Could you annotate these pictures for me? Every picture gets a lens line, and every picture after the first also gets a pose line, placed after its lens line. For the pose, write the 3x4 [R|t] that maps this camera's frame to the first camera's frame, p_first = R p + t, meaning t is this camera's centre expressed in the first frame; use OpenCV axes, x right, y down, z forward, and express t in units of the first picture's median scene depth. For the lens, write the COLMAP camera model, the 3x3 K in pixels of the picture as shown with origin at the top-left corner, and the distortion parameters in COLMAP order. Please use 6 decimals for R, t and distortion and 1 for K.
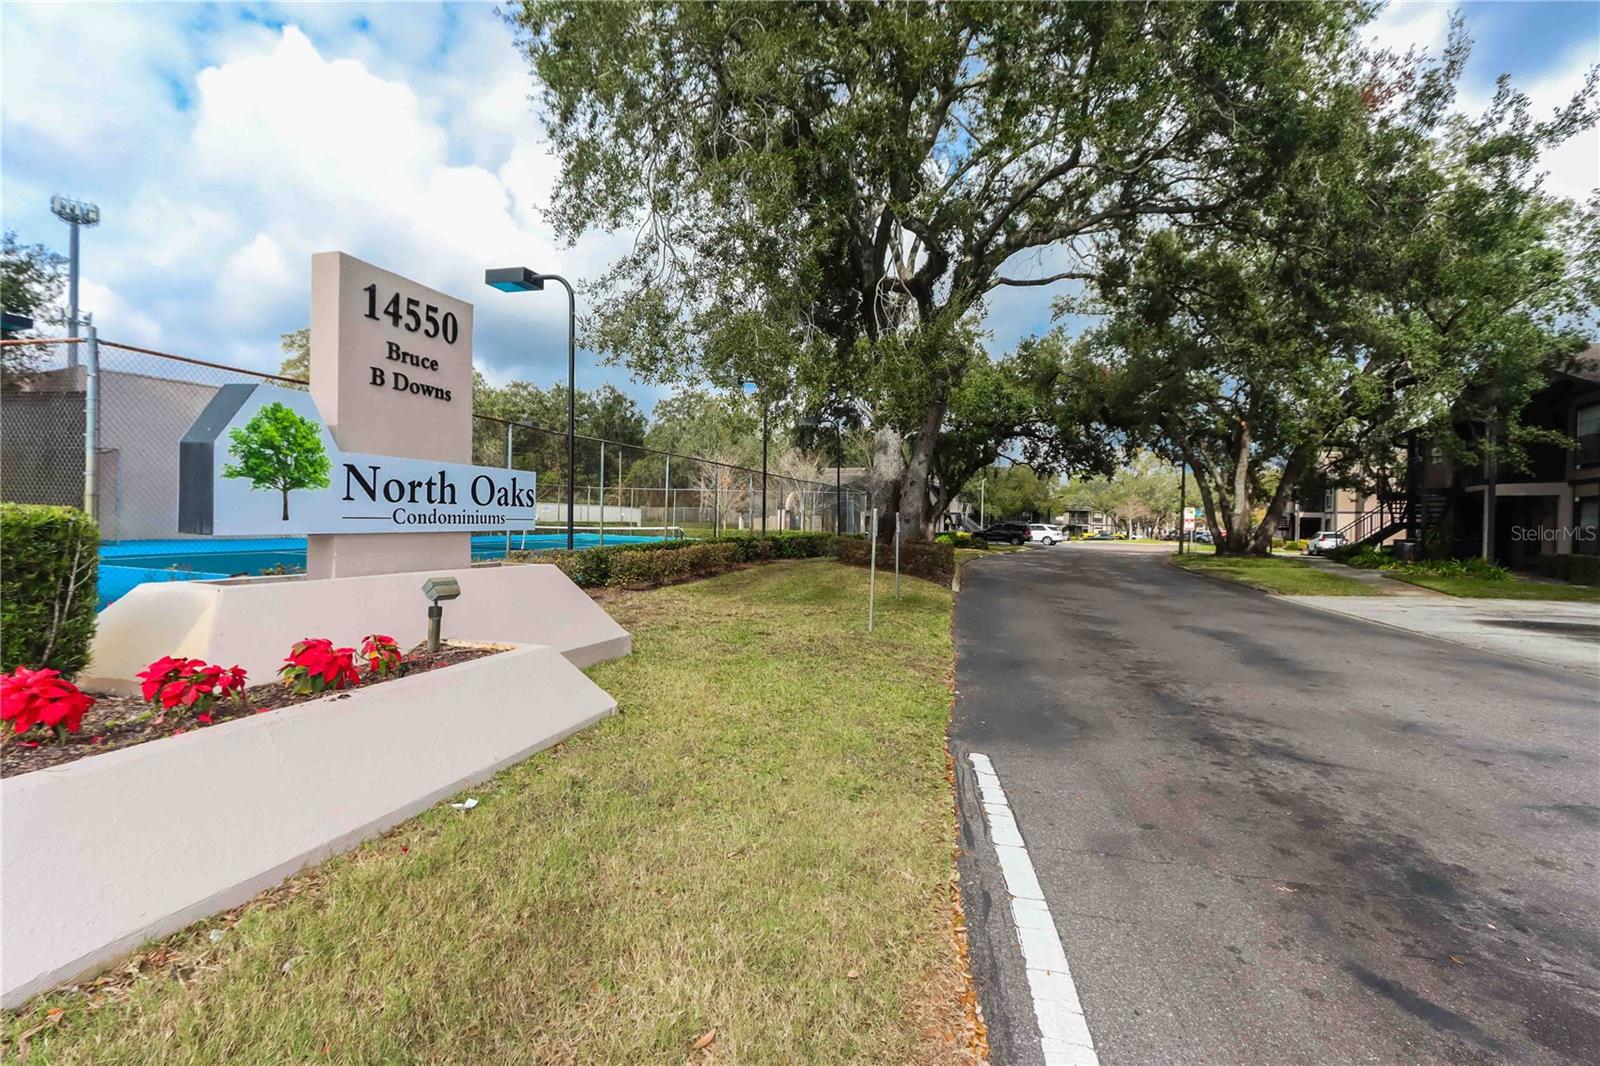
lens RADIAL K [[751.4, 0, 780.3], [0, 751.4, 523.6], [0, 0, 1]] dist [0.005092, 0.001341]
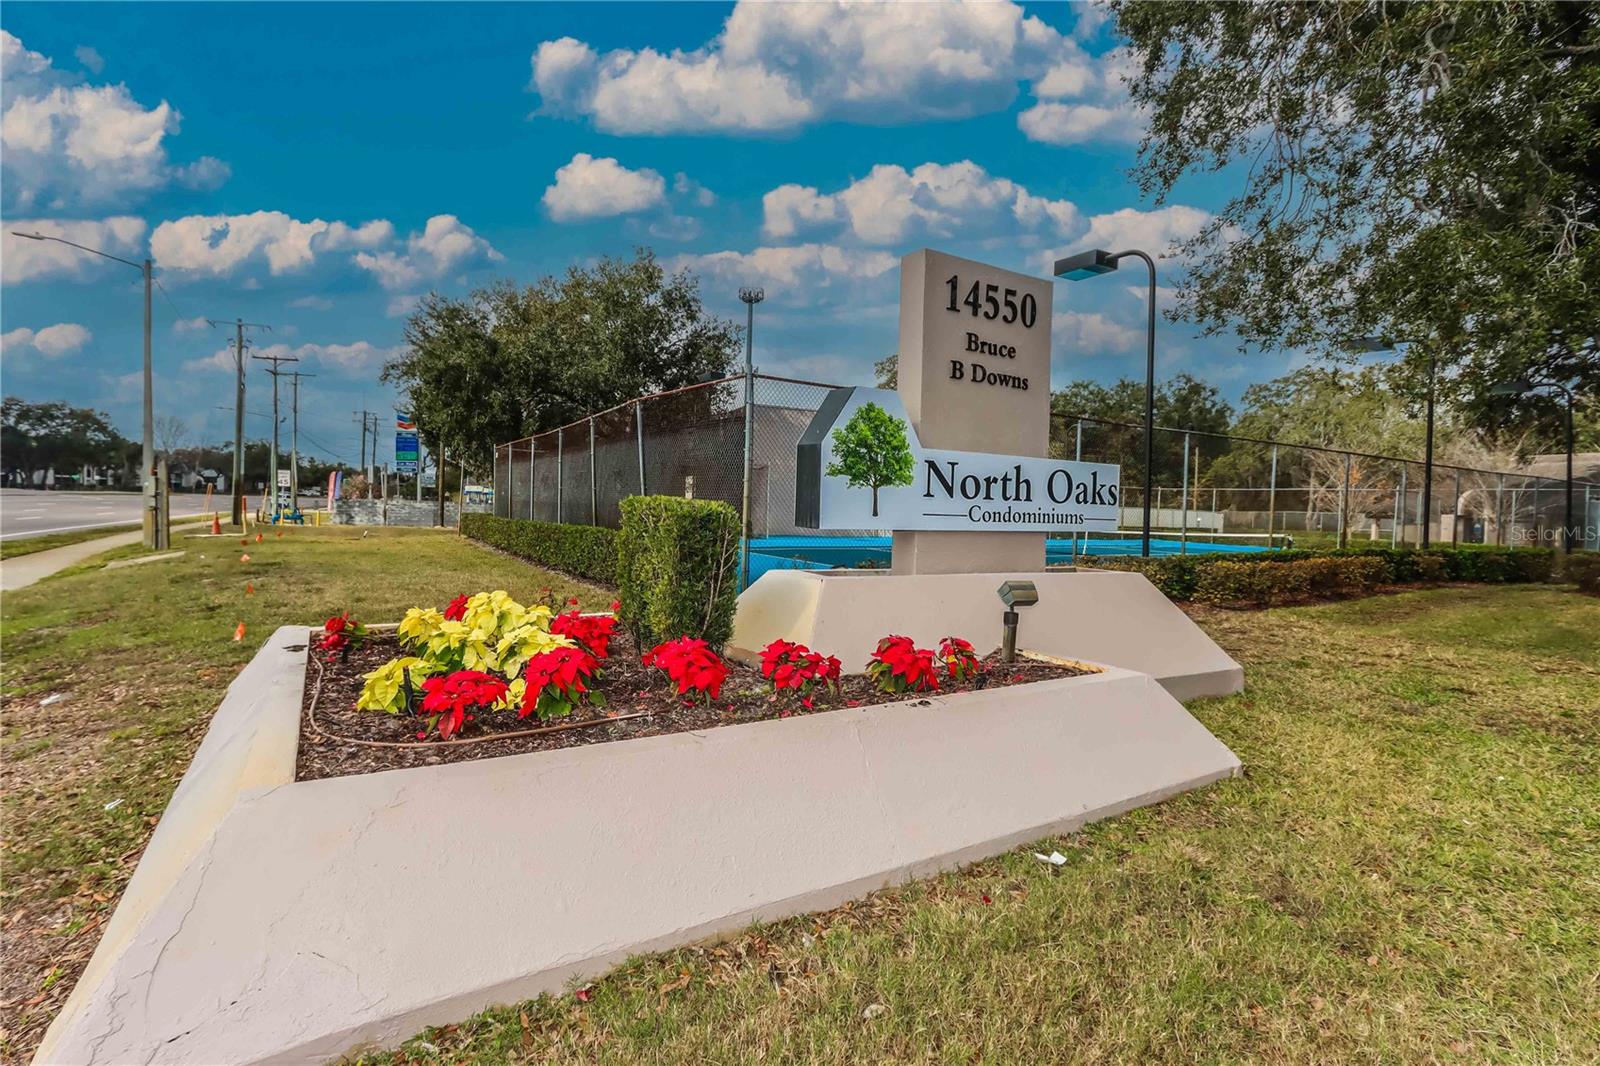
lens RADIAL K [[751.4, 0, 780.3], [0, 751.4, 523.6], [0, 0, 1]] dist [0.005092, 0.001341]
pose [[0.759881, 0.013504, -0.649922, -0.079726], [-0.017373, 0.999849, 0.000463, 0.007210], [0.649830, 0.010939, 0.760000, 0.123206]]
